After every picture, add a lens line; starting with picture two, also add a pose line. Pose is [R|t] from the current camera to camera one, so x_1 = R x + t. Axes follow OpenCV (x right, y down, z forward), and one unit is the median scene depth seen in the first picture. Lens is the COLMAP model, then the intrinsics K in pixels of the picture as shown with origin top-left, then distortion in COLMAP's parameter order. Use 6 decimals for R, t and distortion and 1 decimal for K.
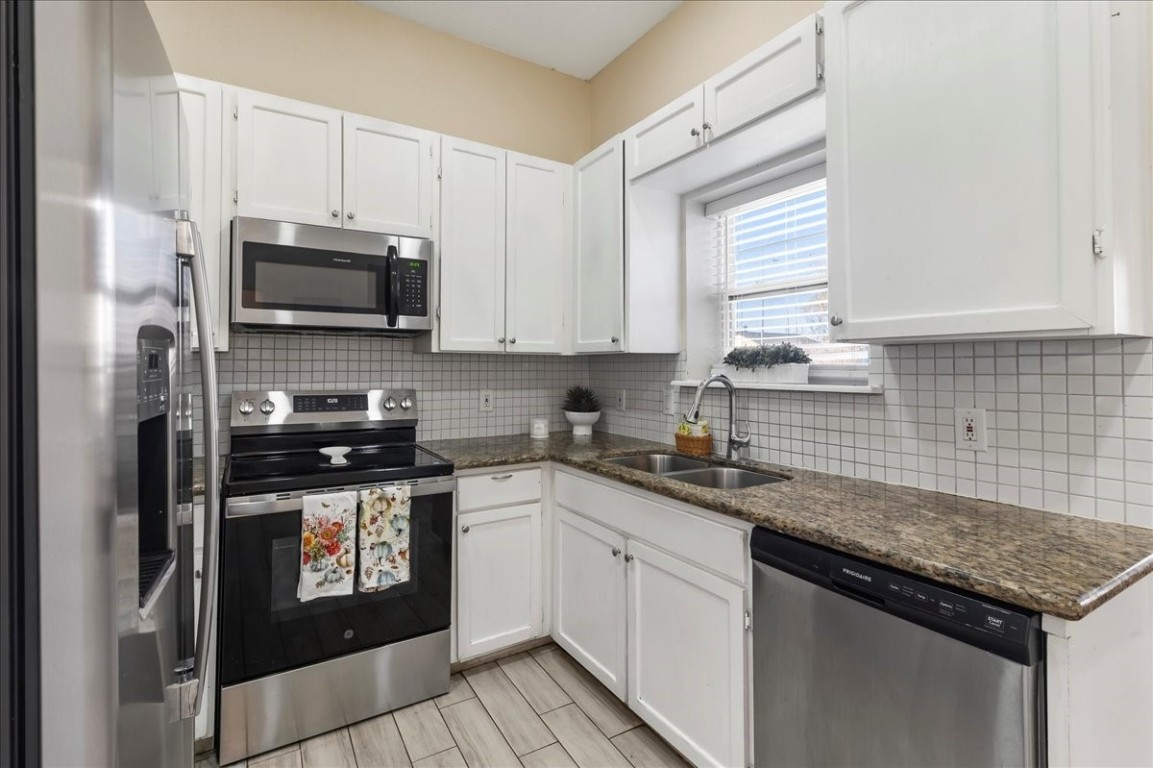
lens RADIAL K [[533.9, 0, 580.0], [0, 533.9, 356.2], [0, 0, 1]] dist [0.001898, 0.000004]
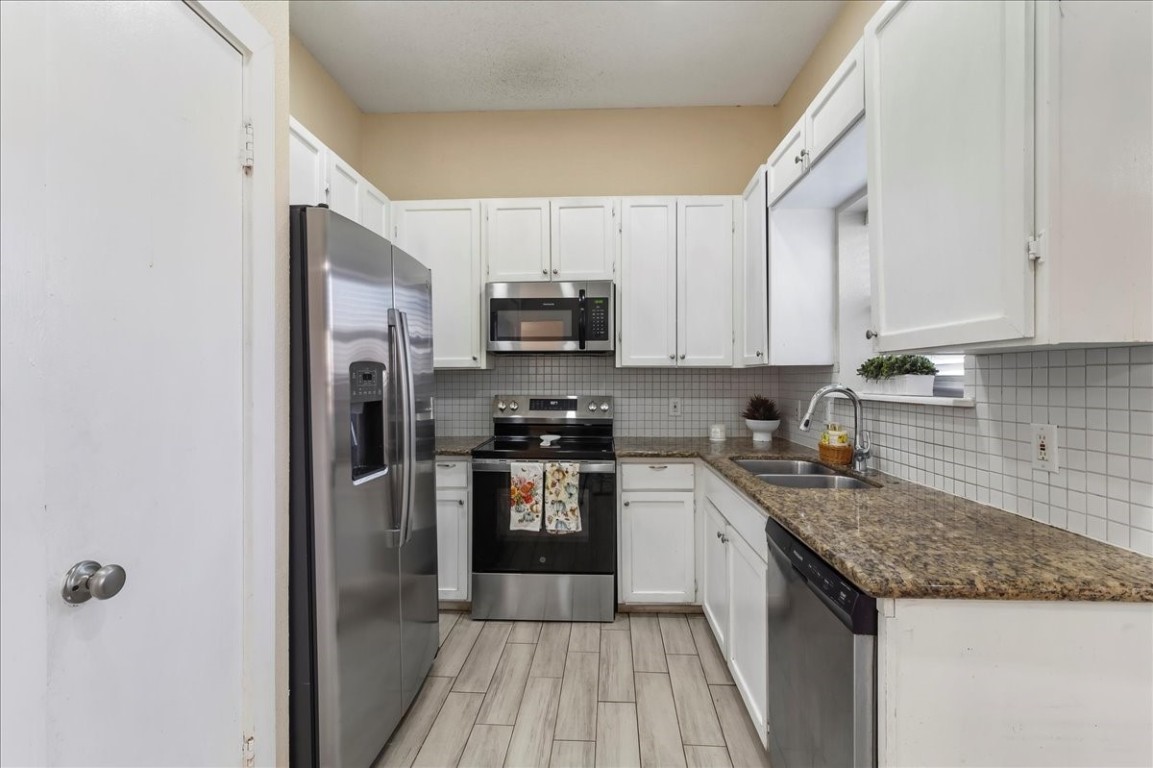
lens RADIAL K [[524.9, 0, 580.7], [0, 524.9, 377.7], [0, 0, 1]] dist [0.002876, 0.000731]
pose [[0.828703, -0.002768, -0.559682, 0.448584], [0.013524, 0.999795, 0.015080, -0.003622], [0.559526, -0.020066, 0.828570, -0.128205]]
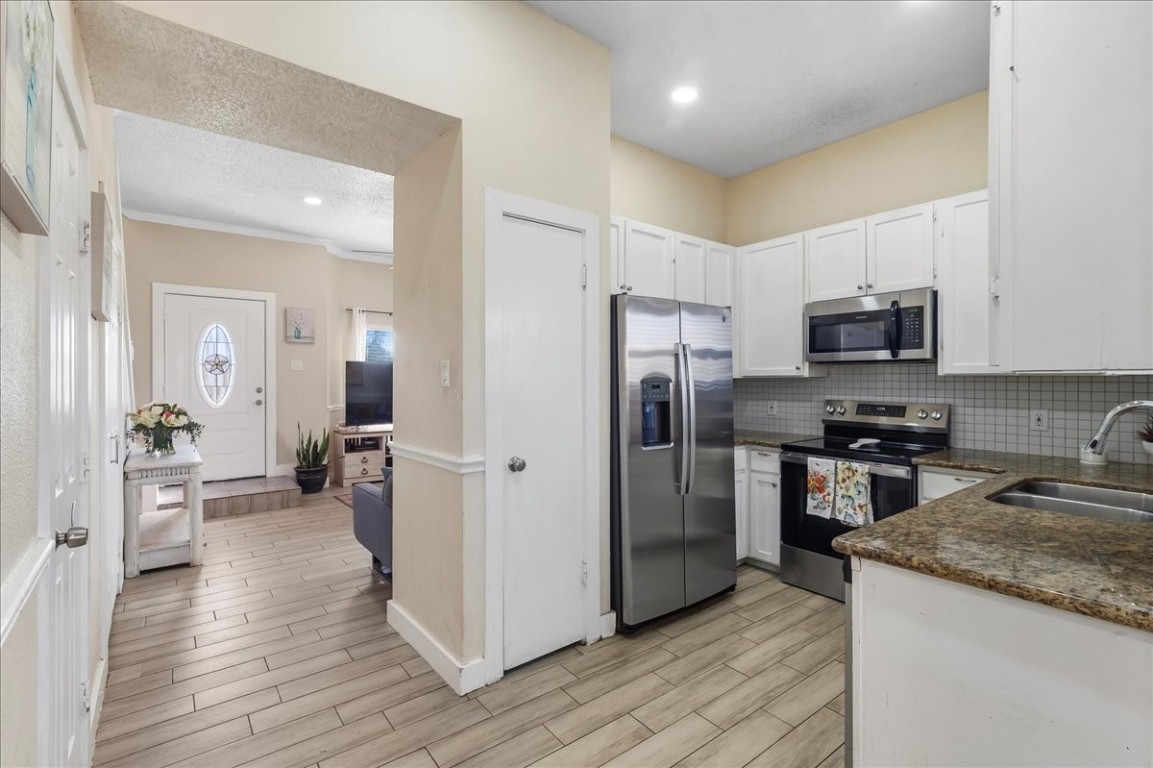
lens RADIAL K [[524.9, 0, 580.7], [0, 524.9, 377.7], [0, 0, 1]] dist [0.002876, 0.000731]
pose [[0.118899, -0.001245, -0.992906, 1.058954], [0.021846, 0.999760, 0.001363, -0.026881], [0.992666, -0.021853, 0.118897, 0.012644]]
